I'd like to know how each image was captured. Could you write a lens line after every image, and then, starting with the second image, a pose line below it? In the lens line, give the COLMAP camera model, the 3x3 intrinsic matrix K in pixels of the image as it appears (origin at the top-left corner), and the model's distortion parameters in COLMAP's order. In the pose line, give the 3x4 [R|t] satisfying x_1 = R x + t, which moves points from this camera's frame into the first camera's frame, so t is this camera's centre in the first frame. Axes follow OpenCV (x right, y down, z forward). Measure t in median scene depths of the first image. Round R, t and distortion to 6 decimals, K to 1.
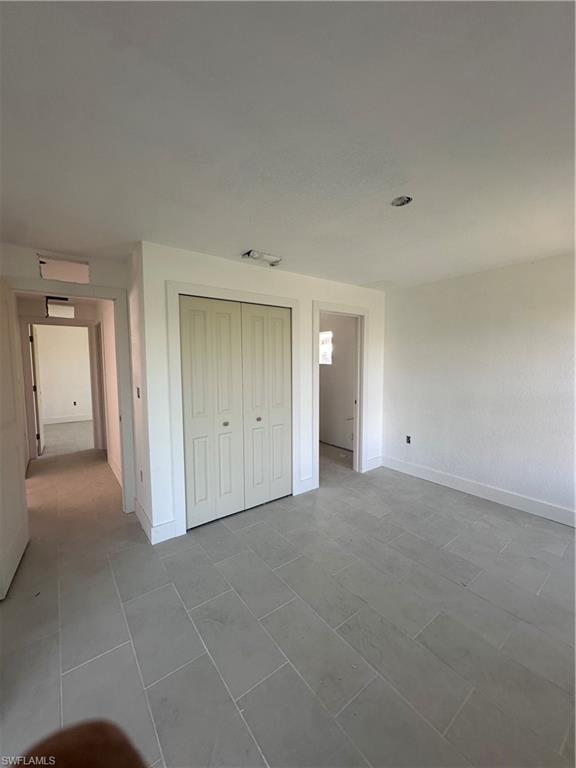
lens RADIAL K [[304.6, 0, 288.5], [0, 304.6, 383.3], [0, 0, 1]] dist [-0.001050, 0.000450]
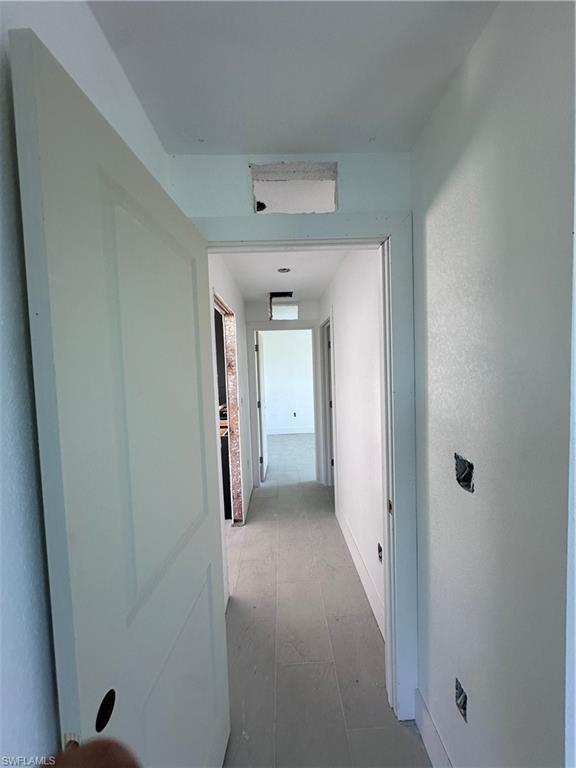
lens RADIAL K [[304.6, 0, 288.3], [0, 304.6, 383.4], [0, 0, 1]] dist [-0.001050, 0.000450]
pose [[0.812299, 0.004082, -0.583227, -0.259073], [-0.013838, 0.999829, -0.012275, -0.034178], [0.583077, 0.018042, 0.812217, 0.341471]]
